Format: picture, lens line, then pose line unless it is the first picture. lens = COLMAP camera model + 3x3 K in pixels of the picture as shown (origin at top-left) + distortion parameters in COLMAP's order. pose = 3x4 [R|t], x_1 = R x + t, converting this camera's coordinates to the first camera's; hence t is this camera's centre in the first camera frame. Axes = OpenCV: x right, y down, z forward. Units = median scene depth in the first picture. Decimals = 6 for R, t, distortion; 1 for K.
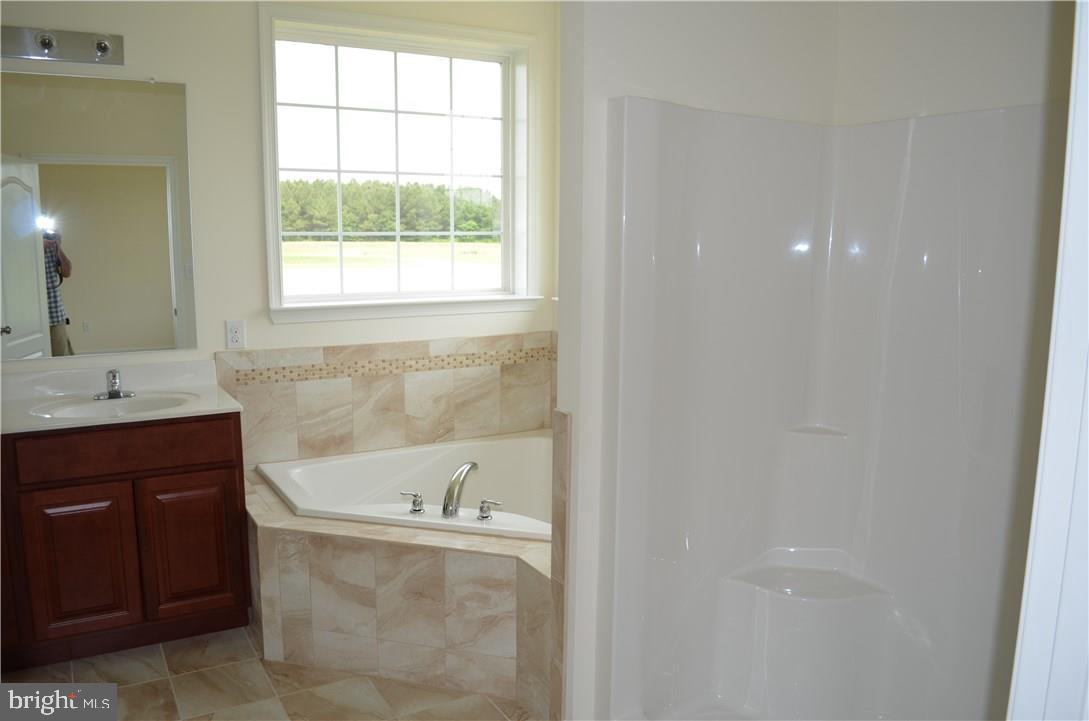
lens RADIAL K [[852.2, 0, 545.5], [0, 852.2, 365.1], [0, 0, 1]] dist [-0.084457, 0.013779]
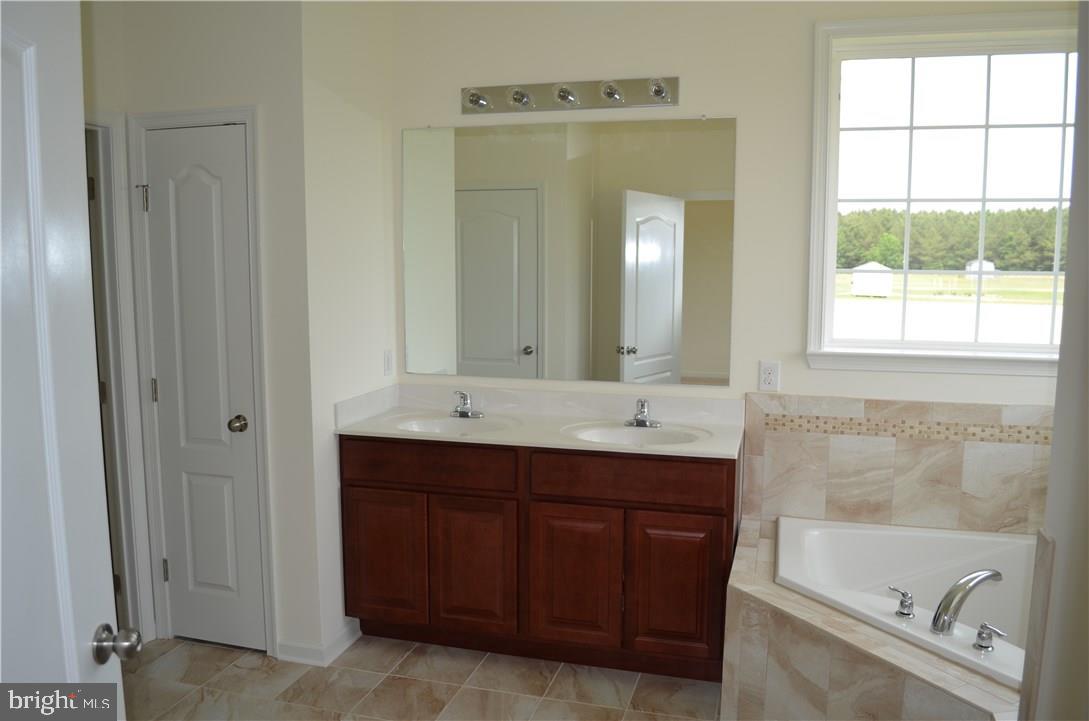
lens RADIAL K [[852.2, 0, 545.5], [0, 852.2, 365.1], [0, 0, 1]] dist [-0.084457, 0.013779]
pose [[0.688254, 0.082559, -0.720757, 0.141145], [-0.108515, 0.994042, 0.010240, -0.030393], [0.717308, 0.071165, 0.693112, 0.154649]]
